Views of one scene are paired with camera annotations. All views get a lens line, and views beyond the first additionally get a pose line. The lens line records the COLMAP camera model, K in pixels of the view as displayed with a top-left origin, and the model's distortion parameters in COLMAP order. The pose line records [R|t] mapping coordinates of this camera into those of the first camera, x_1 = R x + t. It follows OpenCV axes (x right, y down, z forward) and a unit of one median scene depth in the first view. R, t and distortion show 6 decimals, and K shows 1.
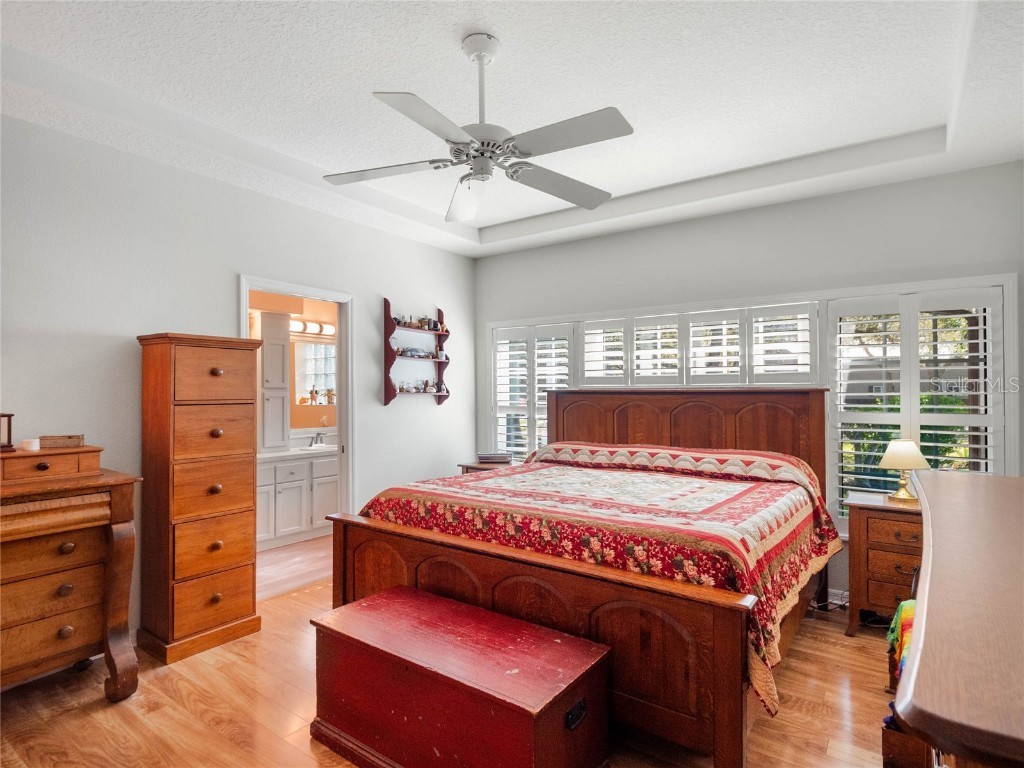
lens RADIAL K [[567.0, 0, 510.9], [0, 567.0, 387.7], [0, 0, 1]] dist [-0.000355, -0.000850]
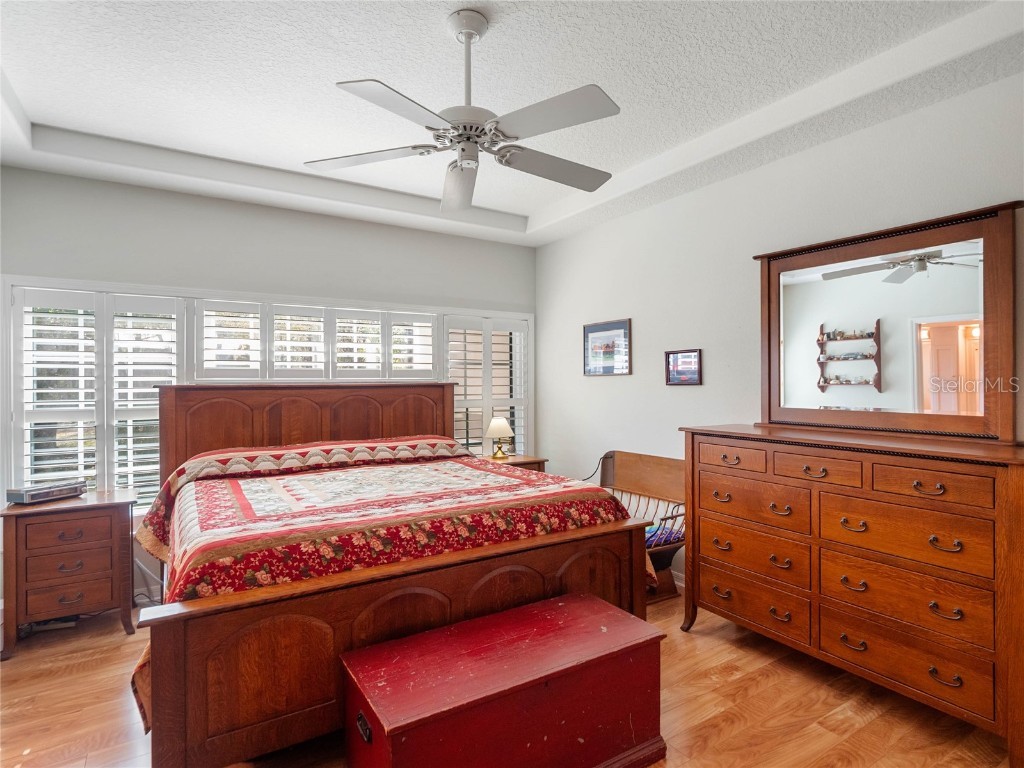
lens RADIAL K [[560.4, 0, 512.0], [0, 560.4, 384.0], [0, 0, 1]] dist [-0.019640, -0.001022]
pose [[0.347138, -0.005934, 0.937795, -0.708248], [-0.003670, 0.999964, 0.007686, -0.007277], [-0.937807, -0.006110, 0.347103, 0.488664]]
